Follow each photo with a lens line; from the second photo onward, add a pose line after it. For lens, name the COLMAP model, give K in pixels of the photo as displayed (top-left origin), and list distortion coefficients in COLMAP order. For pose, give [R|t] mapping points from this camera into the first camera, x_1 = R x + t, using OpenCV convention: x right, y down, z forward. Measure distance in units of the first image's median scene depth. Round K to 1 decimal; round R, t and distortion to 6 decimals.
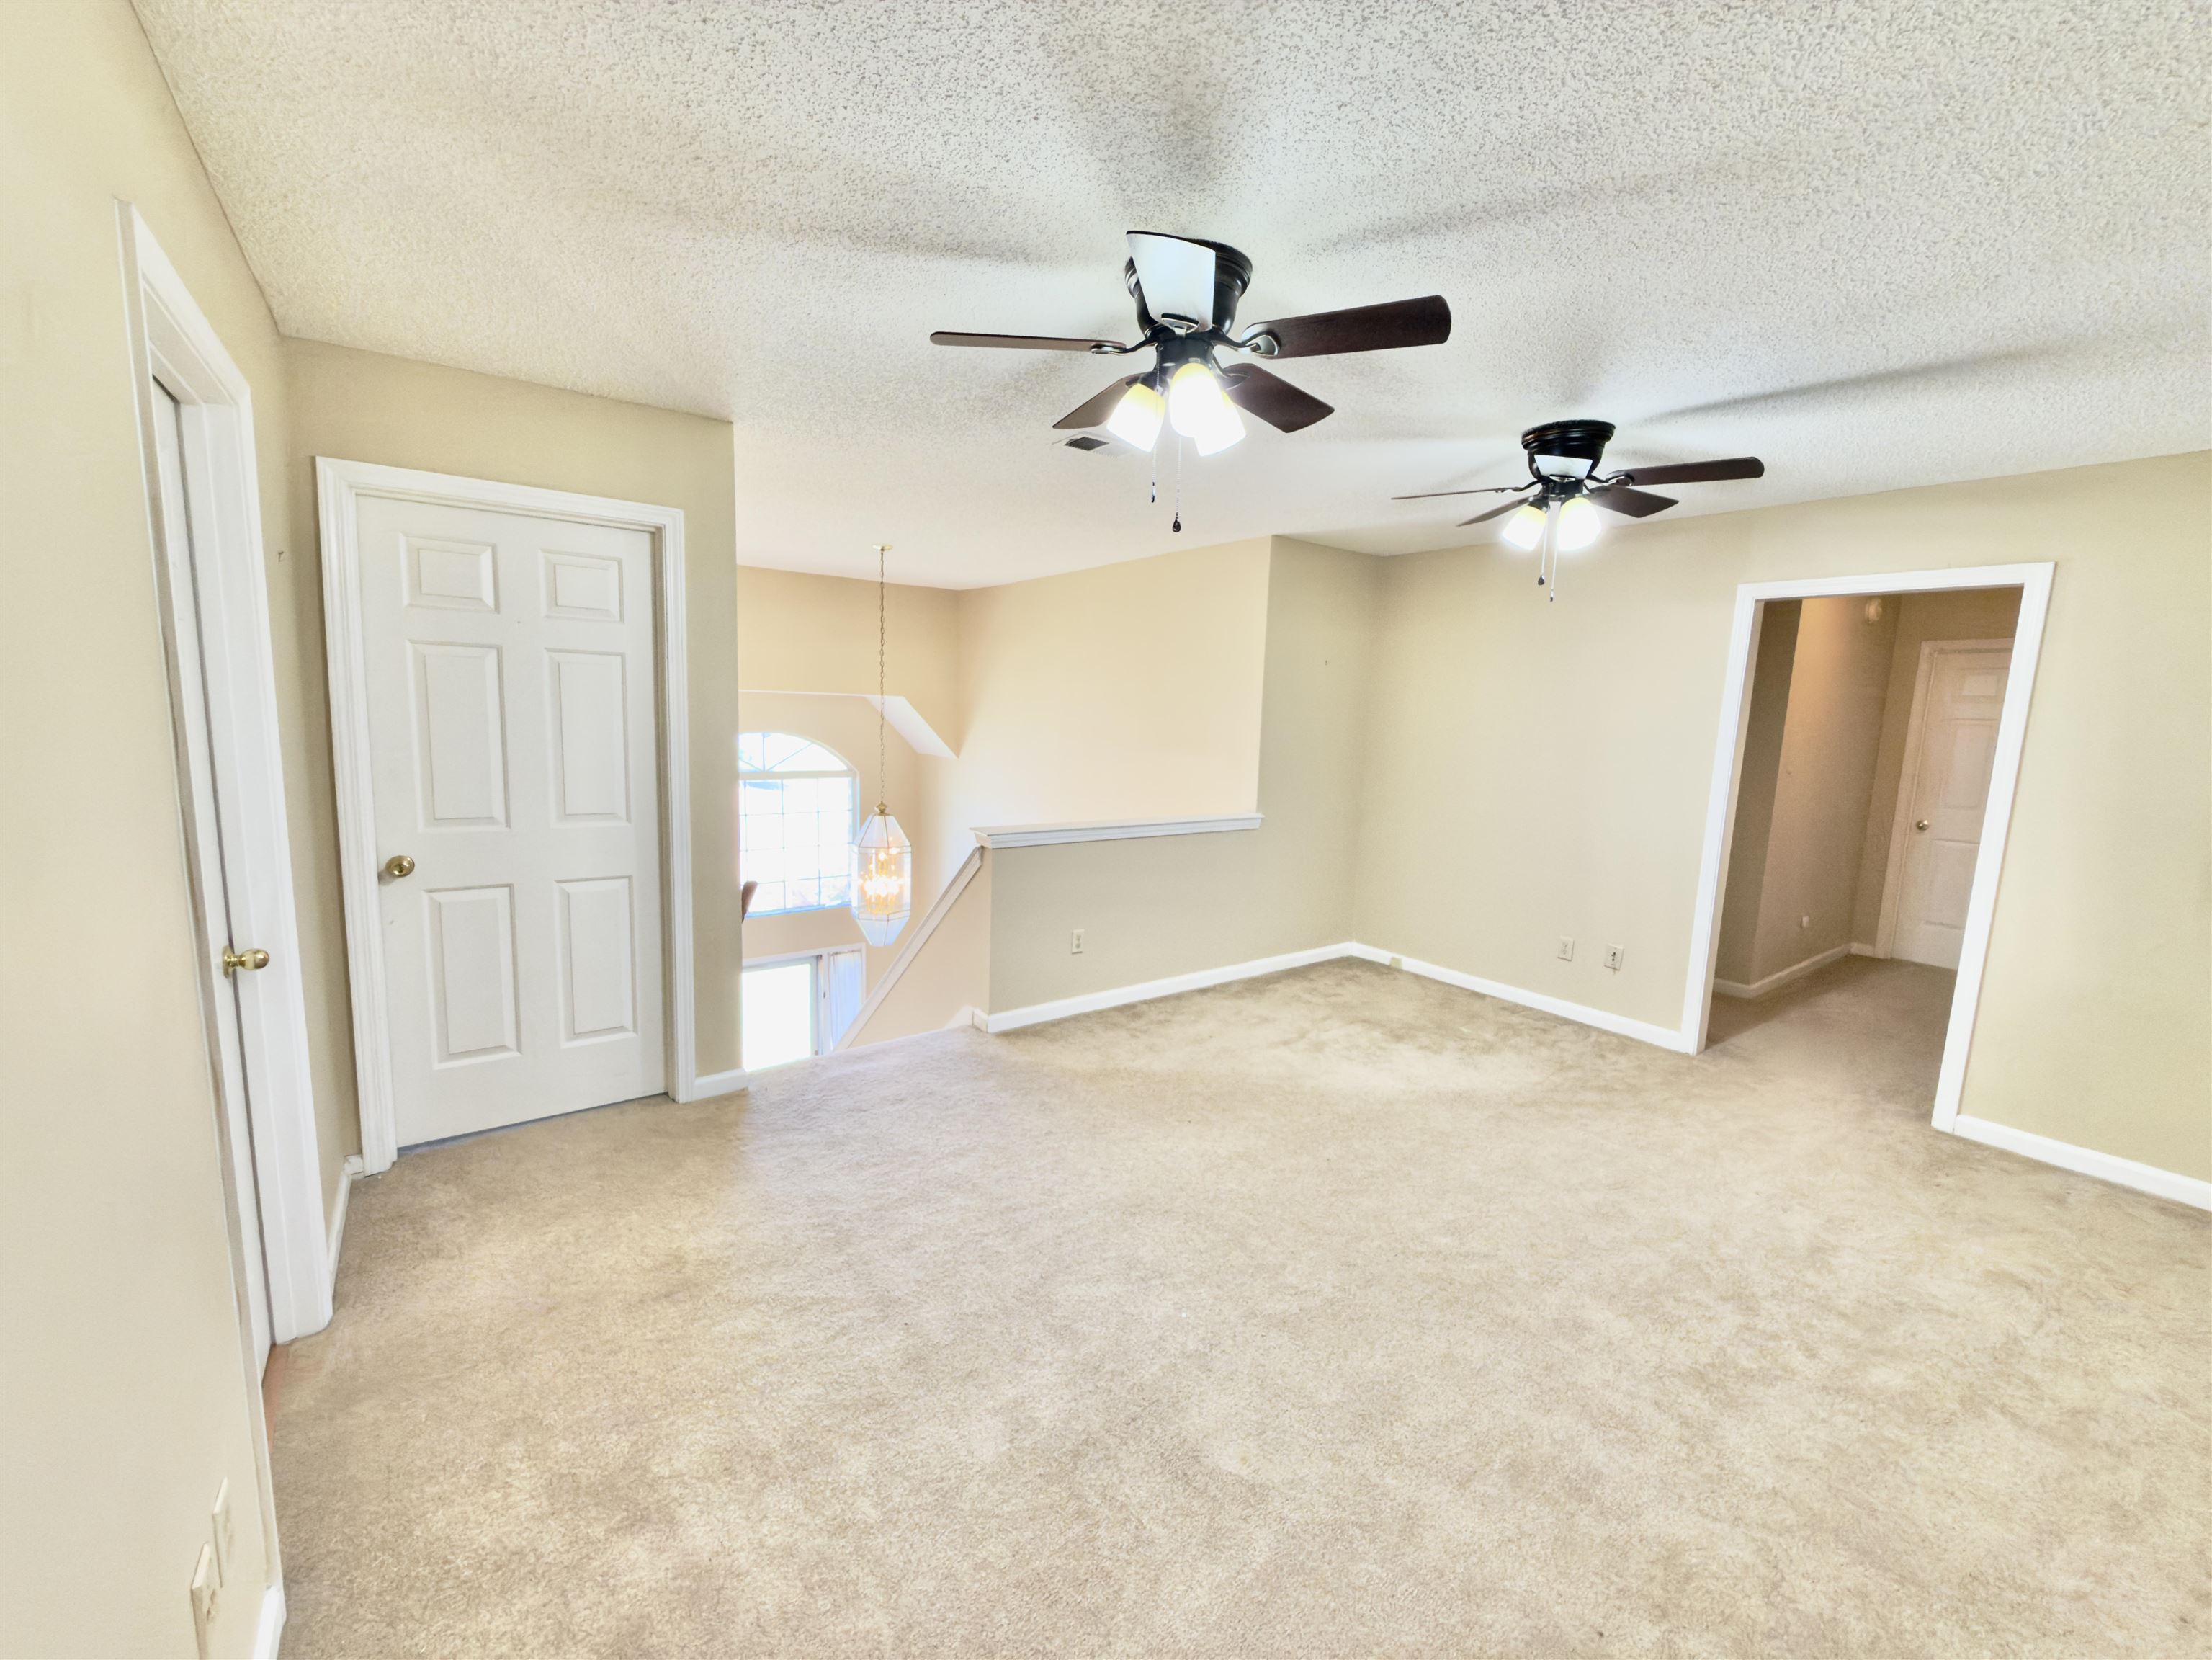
lens RADIAL K [[888.2, 0, 1101.4], [0, 888.2, 822.3], [0, 0, 1]] dist [0.001278, 0.000121]
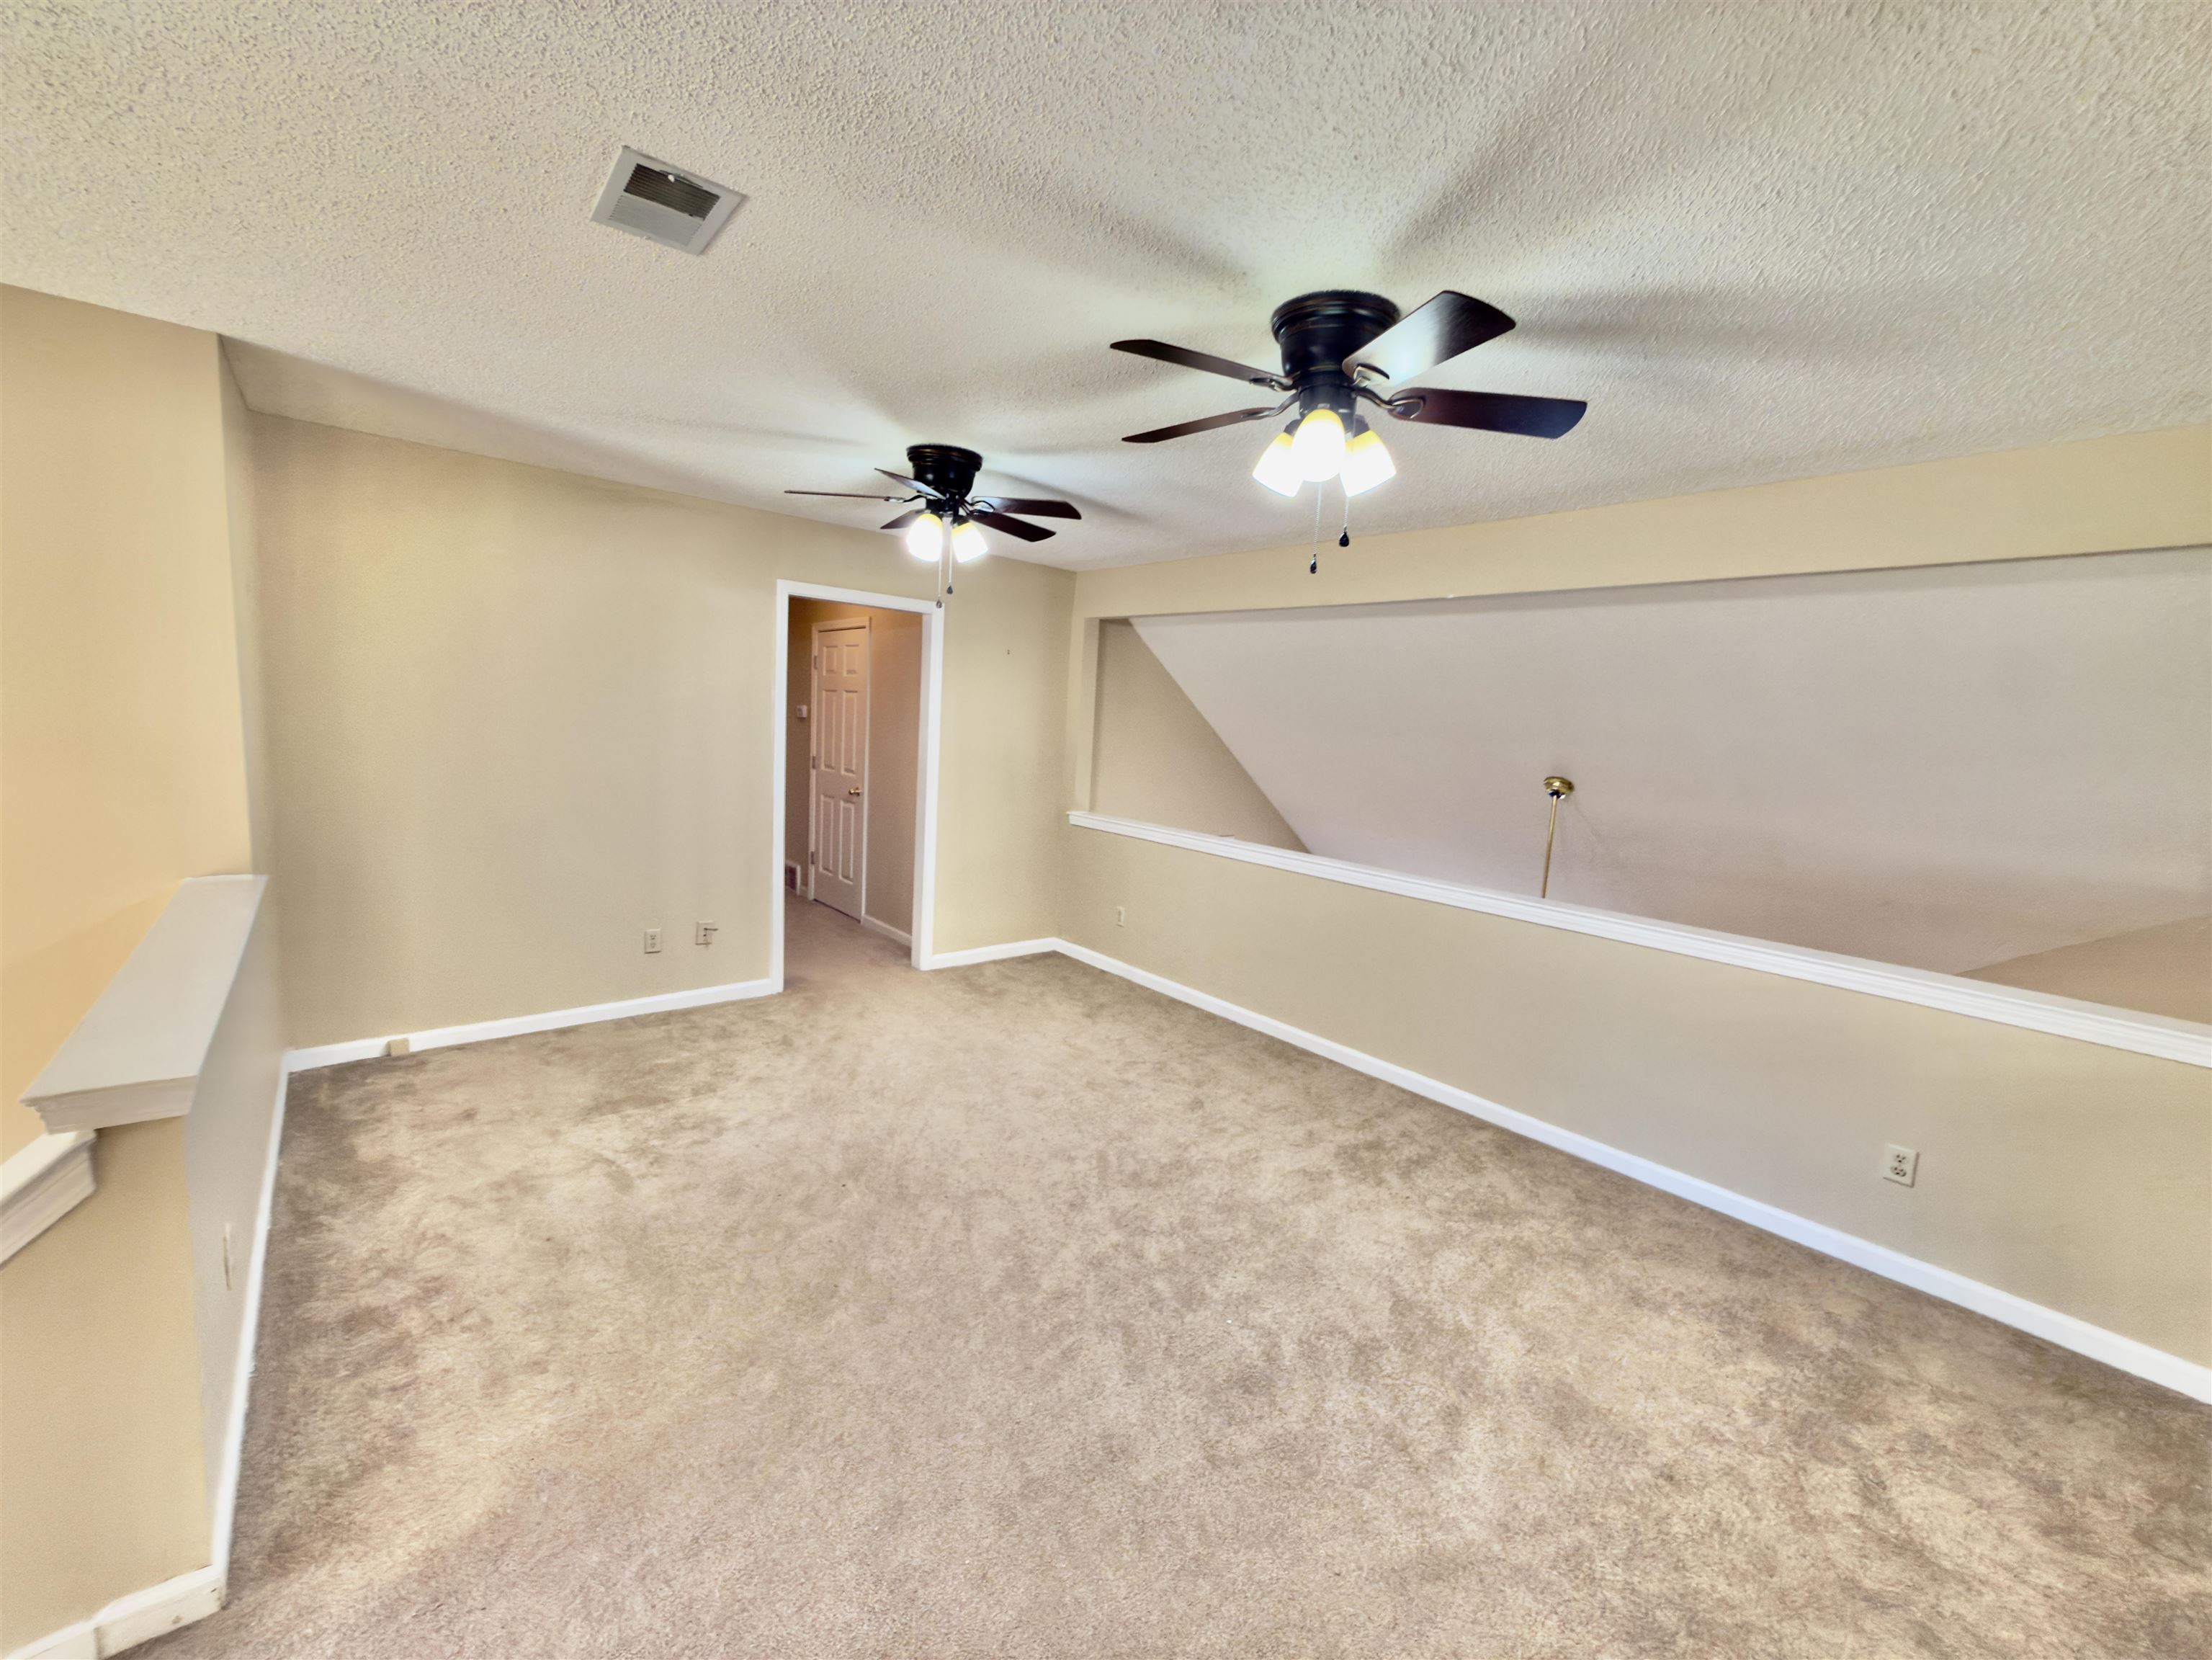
lens RADIAL K [[888.2, 0, 1102.9], [0, 888.2, 819.8], [0, 0, 1]] dist [0.001278, 0.000121]
pose [[-0.064916, -0.154202, 0.985905, -0.443375], [0.069545, 0.984887, 0.158622, -0.106940], [-0.995464, 0.078862, -0.053211, 0.617182]]
